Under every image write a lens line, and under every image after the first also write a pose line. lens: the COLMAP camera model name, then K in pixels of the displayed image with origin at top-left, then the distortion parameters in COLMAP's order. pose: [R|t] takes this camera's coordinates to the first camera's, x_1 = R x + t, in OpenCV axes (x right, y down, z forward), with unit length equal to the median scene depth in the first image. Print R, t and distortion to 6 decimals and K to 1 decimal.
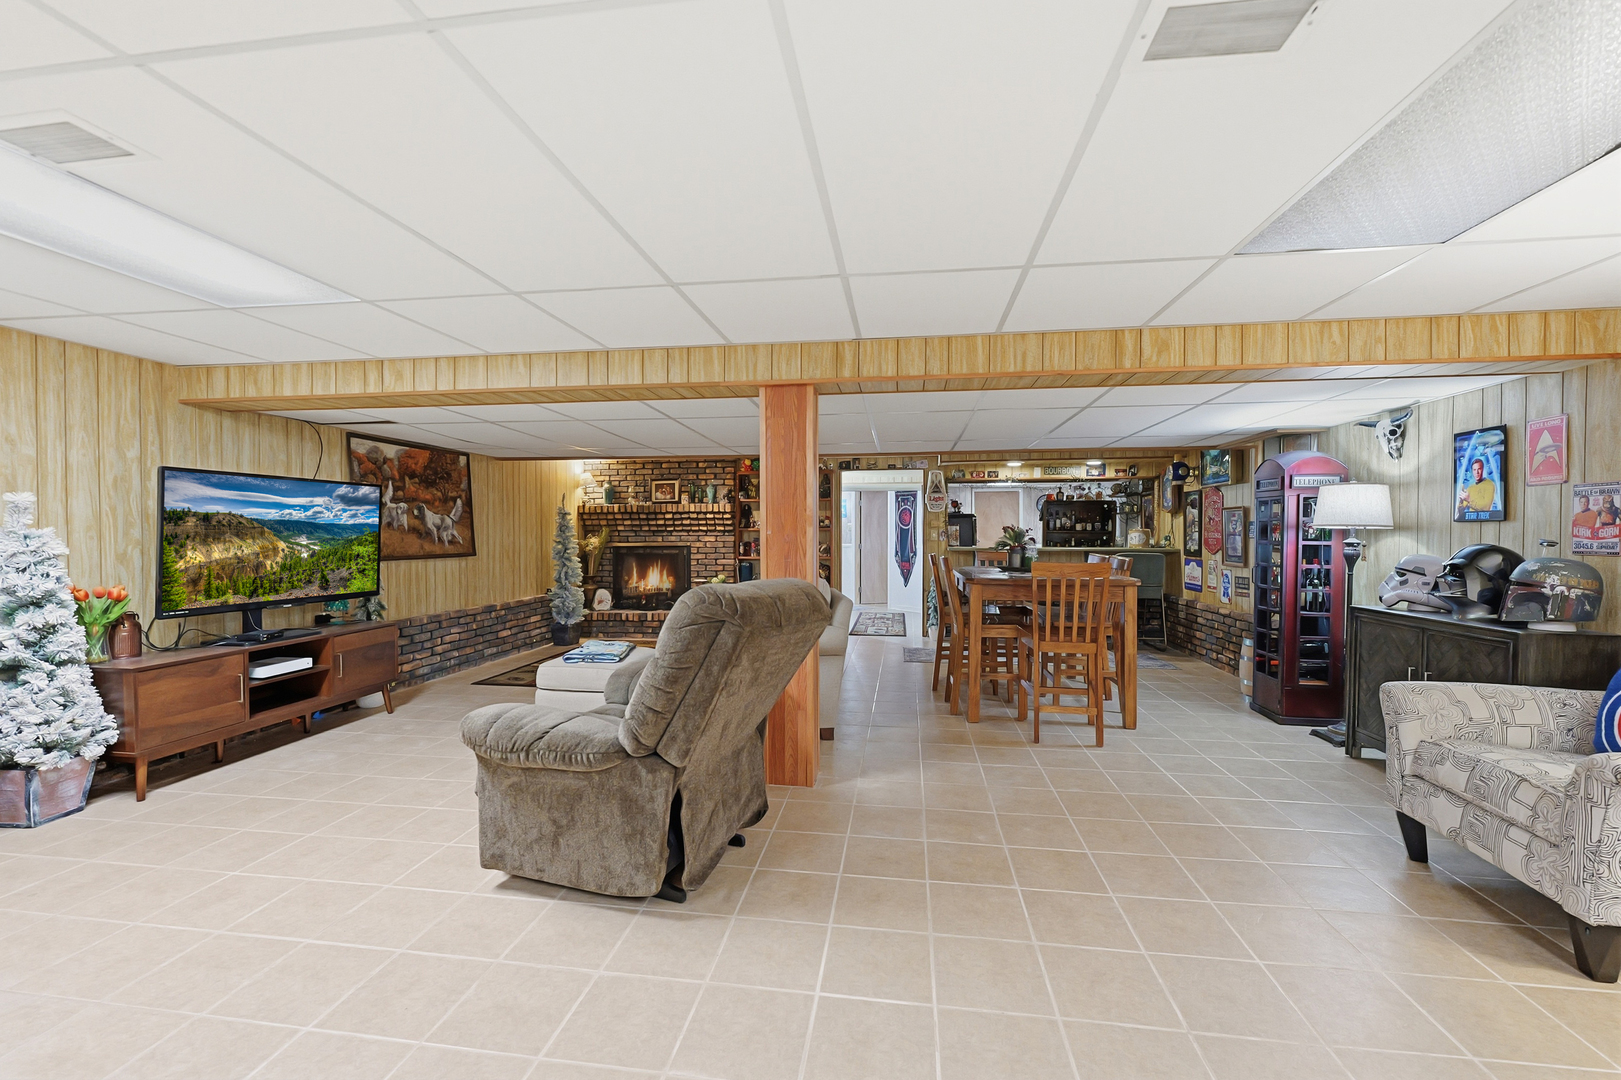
lens RADIAL K [[707.2, 0, 807.7], [0, 707.2, 540.5], [0, 0, 1]] dist [-0.000052, -0.000007]
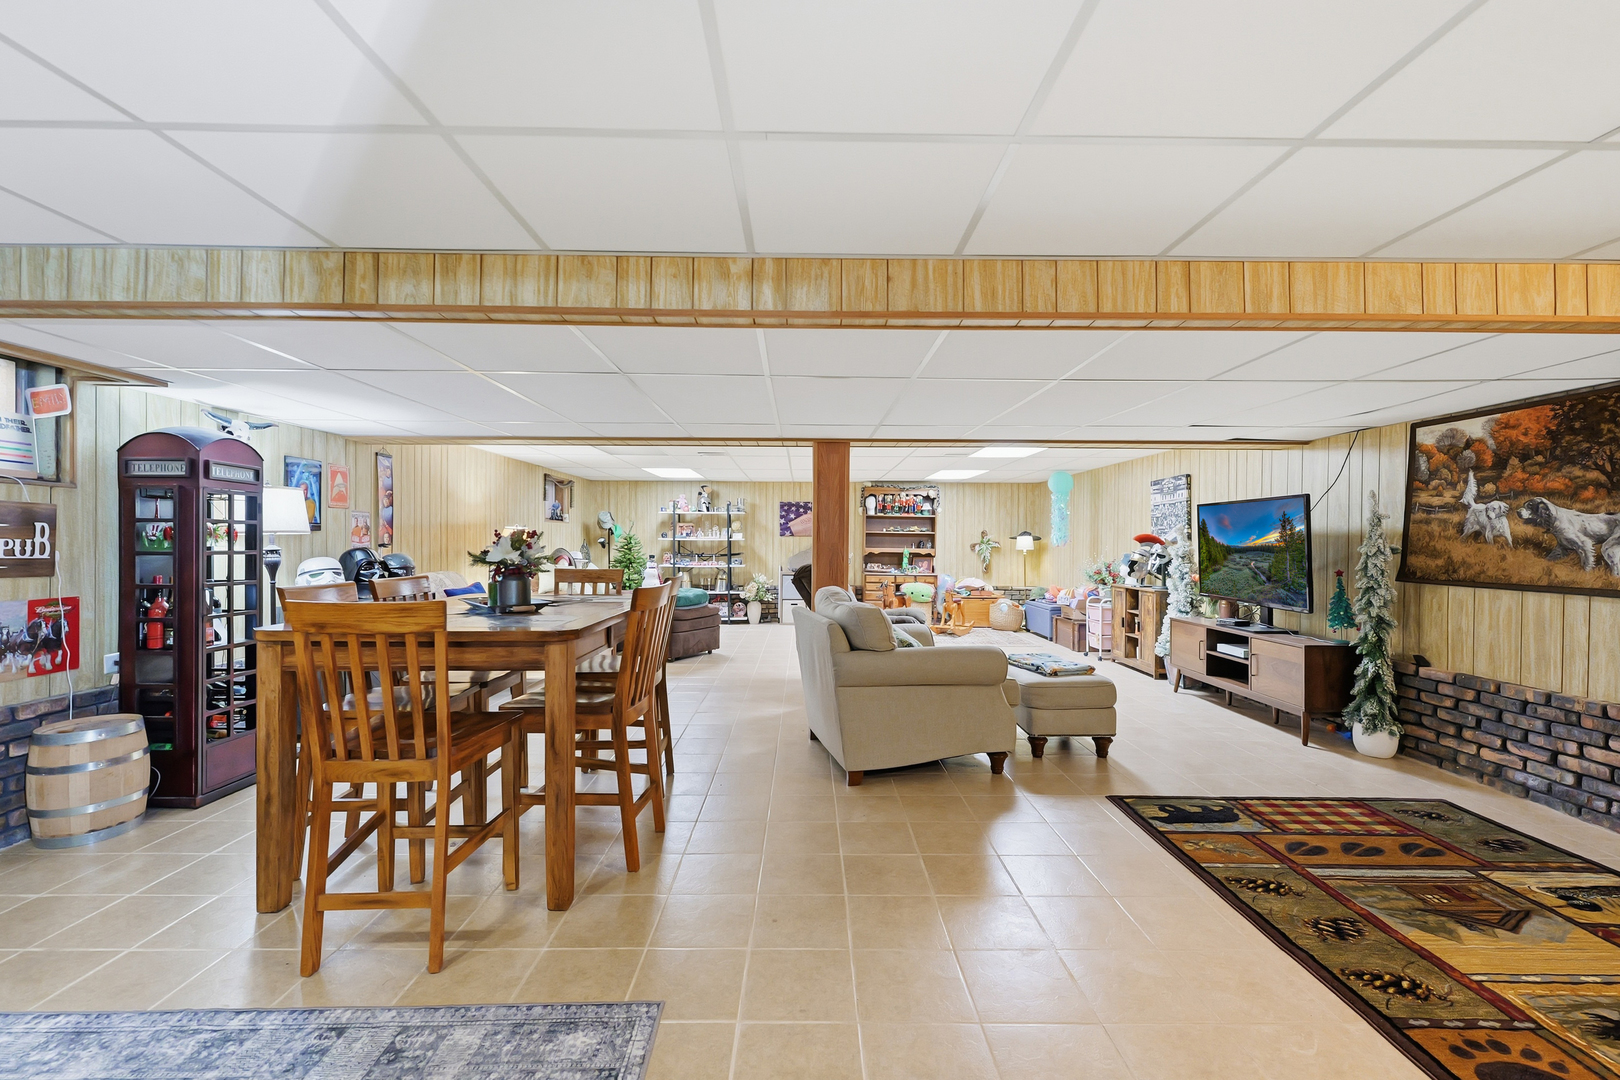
lens RADIAL K [[706.8, 0, 811.3], [0, 706.8, 540.8], [0, 0, 1]] dist [-0.000052, -0.000007]
pose [[-0.988440, -0.006090, -0.151487, 0.145919], [-0.007952, 0.999900, 0.011687, -0.019193], [0.151401, 0.012756, -0.988390, 1.535859]]
